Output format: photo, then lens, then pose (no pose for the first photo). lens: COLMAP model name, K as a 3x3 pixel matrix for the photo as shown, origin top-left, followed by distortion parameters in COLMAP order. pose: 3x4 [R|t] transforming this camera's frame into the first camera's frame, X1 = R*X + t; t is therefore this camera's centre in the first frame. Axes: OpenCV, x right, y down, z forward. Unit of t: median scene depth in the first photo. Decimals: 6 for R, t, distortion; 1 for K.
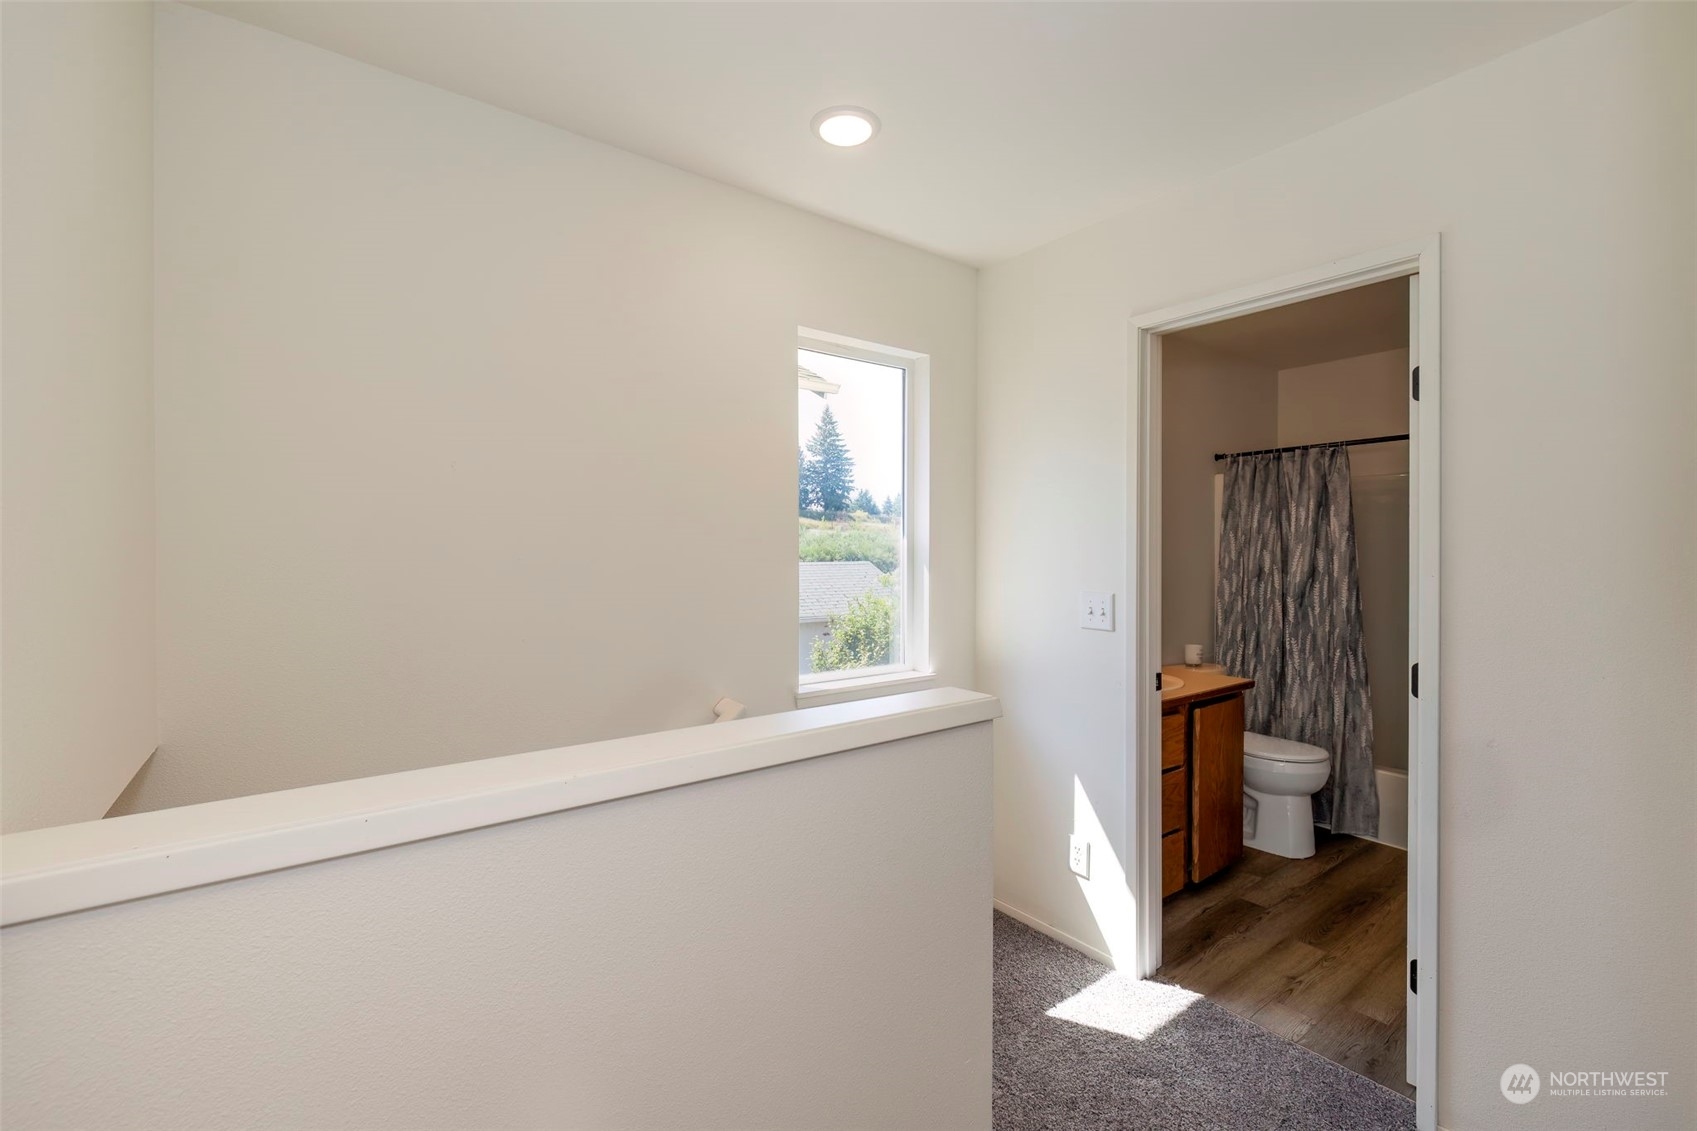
lens RADIAL K [[742.8, 0, 810.0], [0, 742.8, 548.7], [0, 0, 1]] dist [-0.015008, -0.003308]
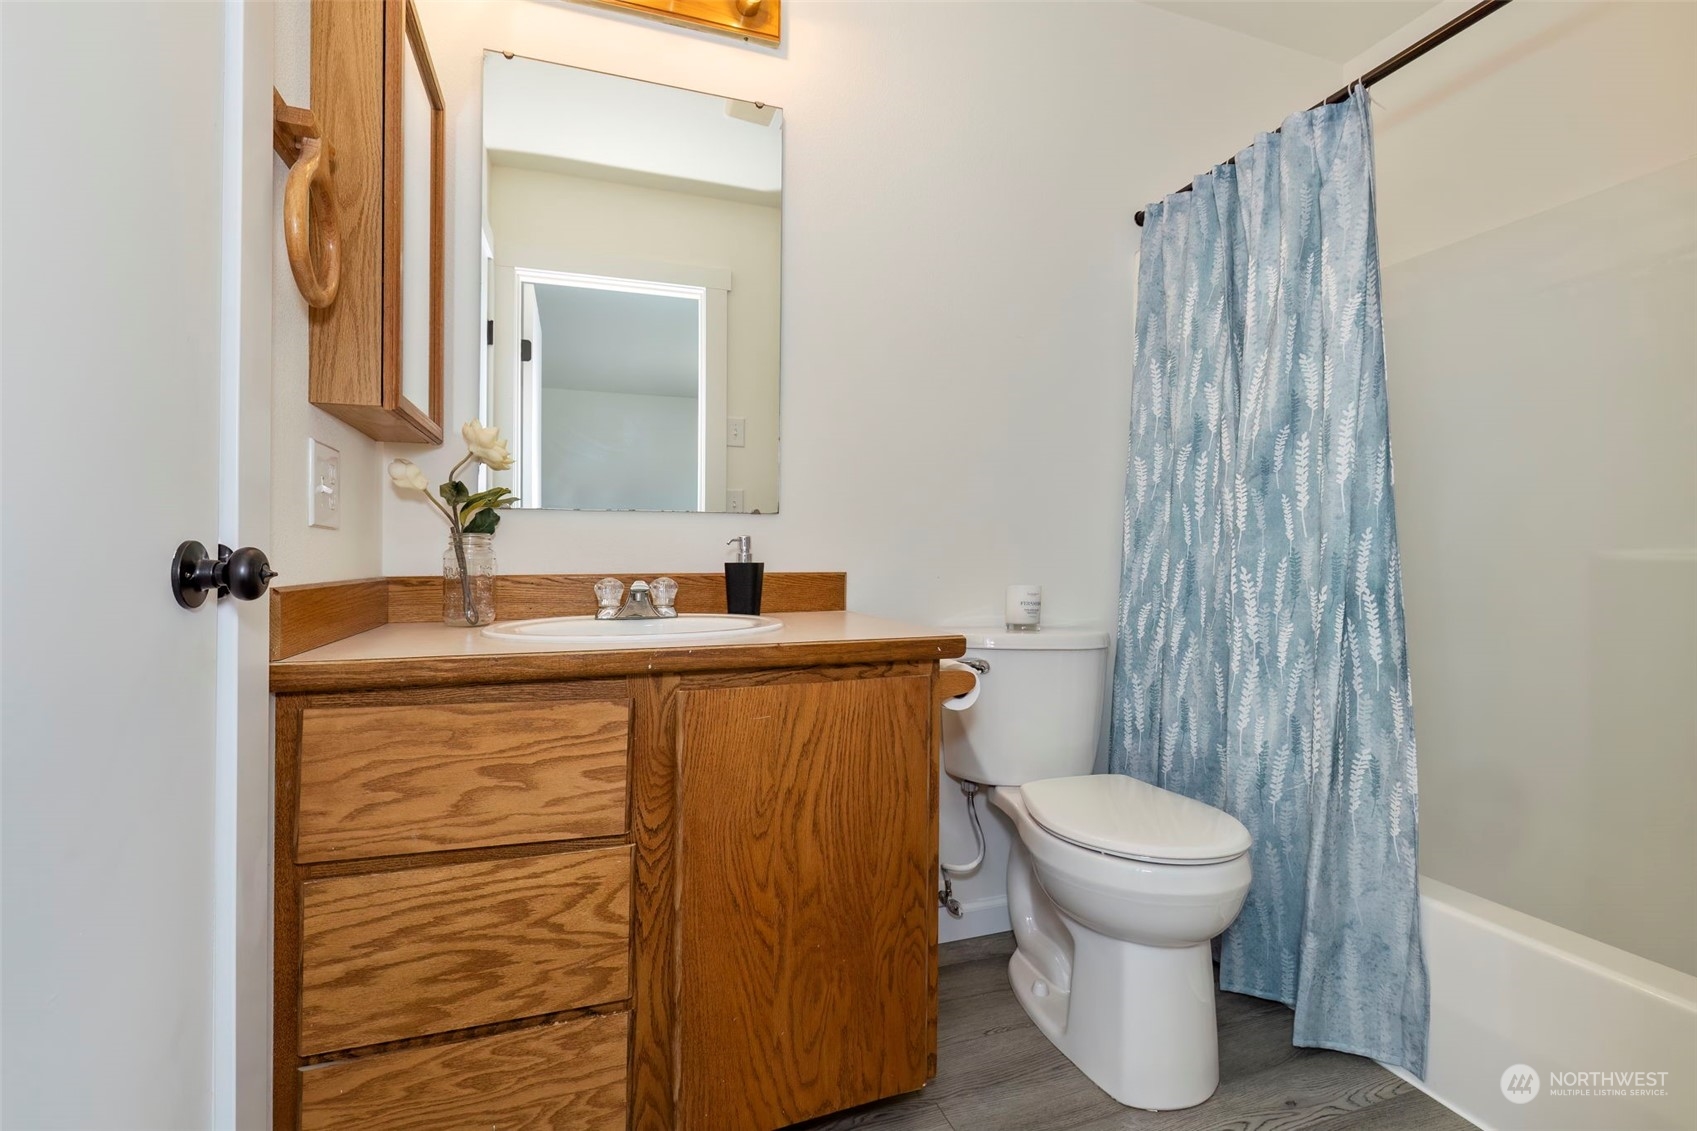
lens RADIAL K [[742.8, 0, 806.2], [0, 742.8, 560.1], [0, 0, 1]] dist [-0.015008, -0.003308]
pose [[0.955879, 0.003452, -0.293740, 0.539161], [-0.001530, 0.999976, 0.006775, 0.114619], [0.293757, -0.006027, 0.955861, 0.511642]]
